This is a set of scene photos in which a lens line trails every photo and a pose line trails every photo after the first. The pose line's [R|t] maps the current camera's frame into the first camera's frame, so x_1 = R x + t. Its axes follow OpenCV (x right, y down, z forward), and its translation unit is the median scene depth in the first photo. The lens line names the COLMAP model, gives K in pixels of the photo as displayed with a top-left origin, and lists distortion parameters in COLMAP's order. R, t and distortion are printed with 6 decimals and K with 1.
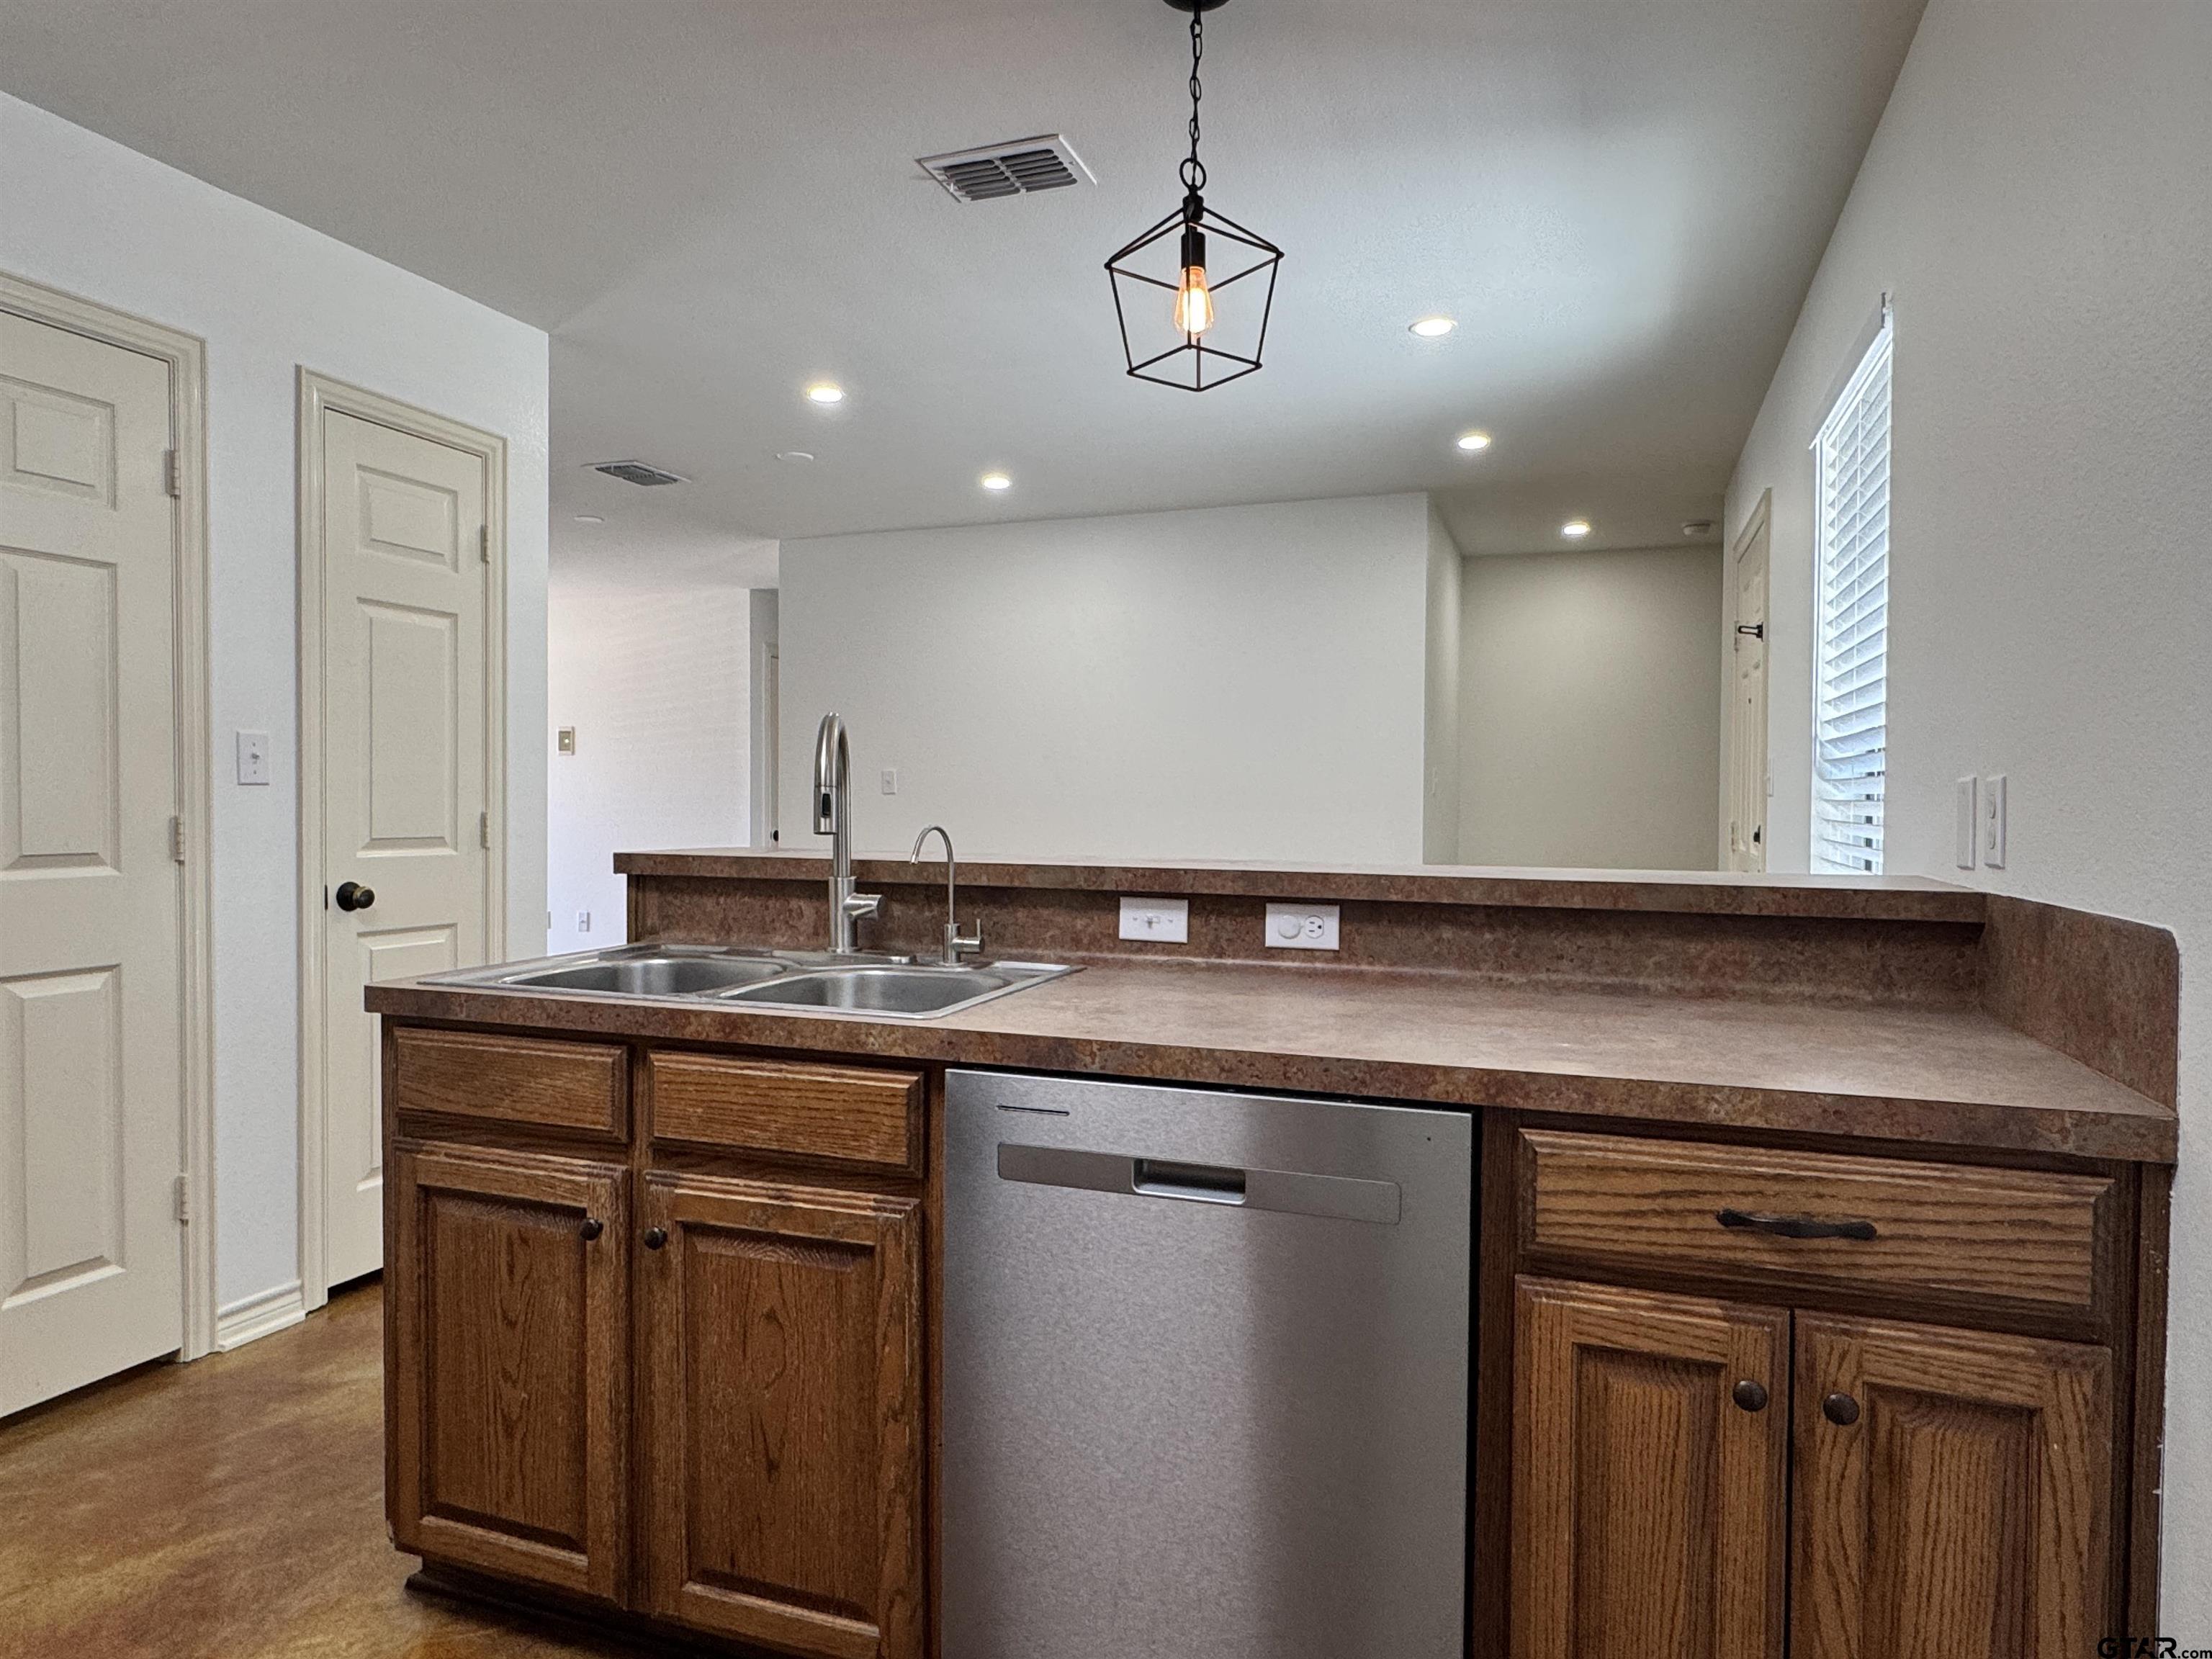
lens RADIAL K [[1359.4, 0, 1106.0], [0, 1359.4, 829.5], [0, 0, 1]] dist [-0.038285, 0.000758]
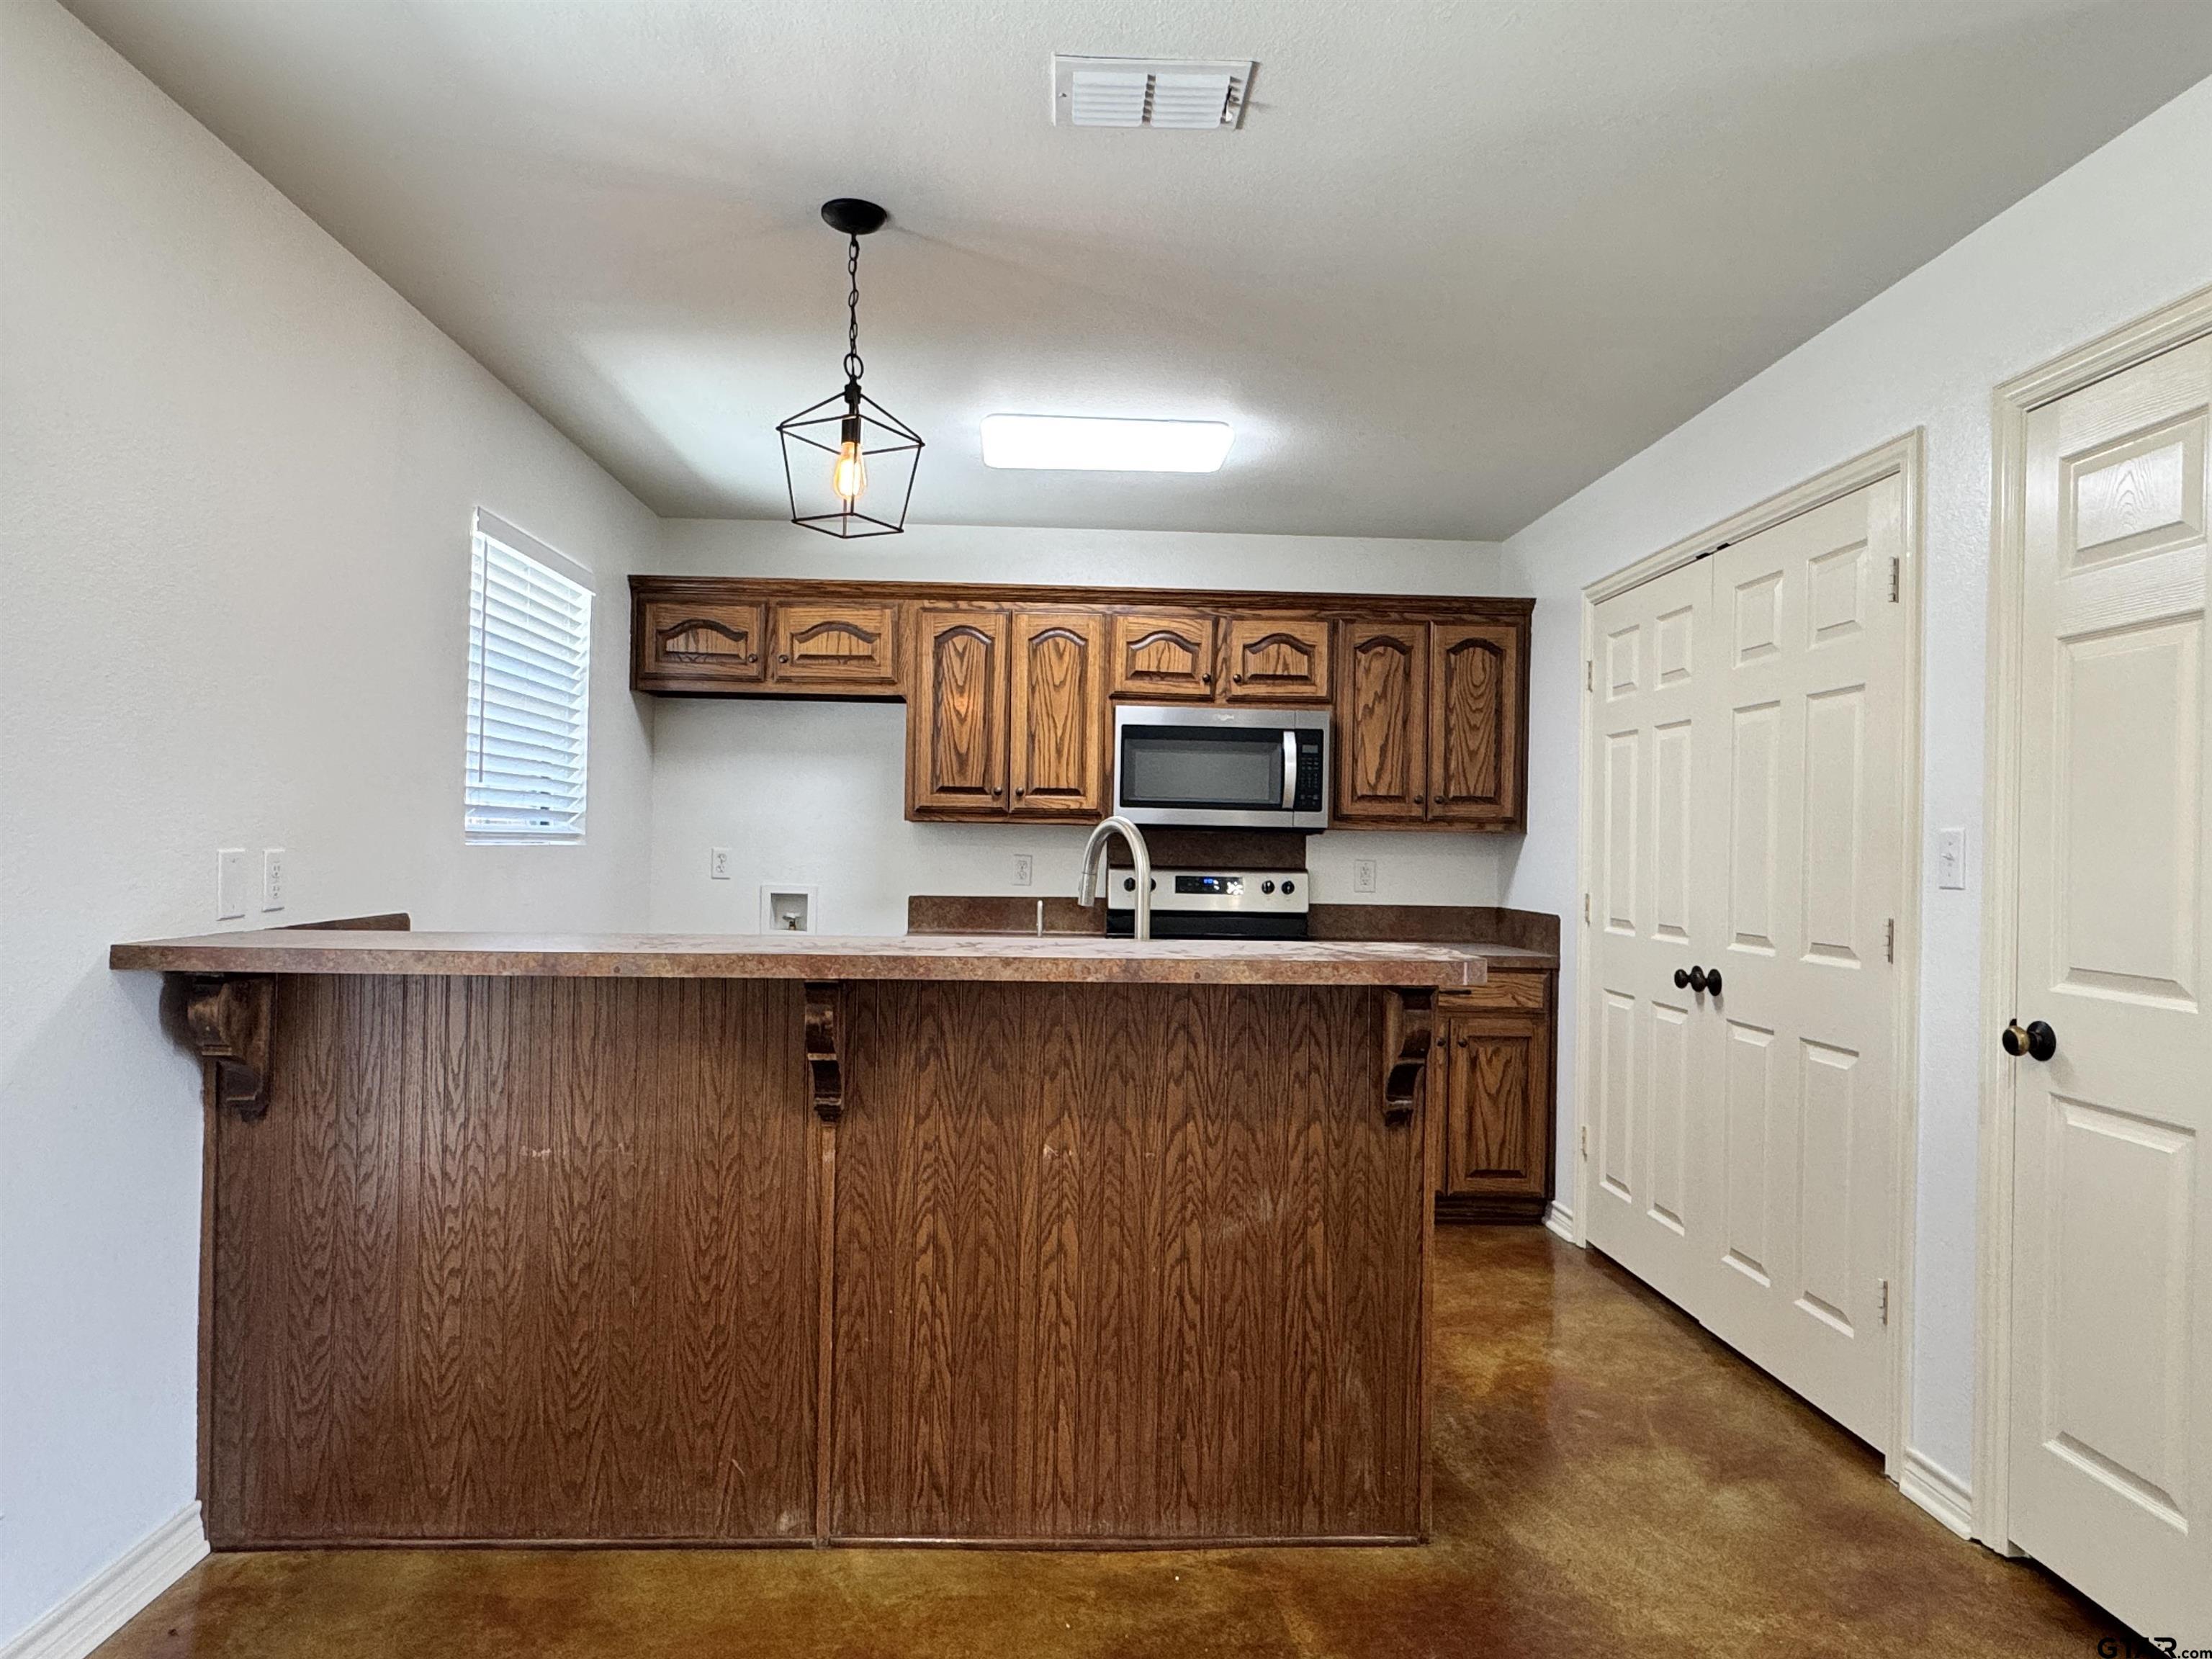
lens RADIAL K [[1359.4, 0, 1106.0], [0, 1359.4, 829.5], [0, 0, 1]] dist [-0.038285, 0.000758]
pose [[-0.922817, -0.035277, -0.383619, 0.240567], [-0.040647, 0.999156, 0.005898, -0.059115], [0.383087, 0.021035, -0.923473, 1.702236]]
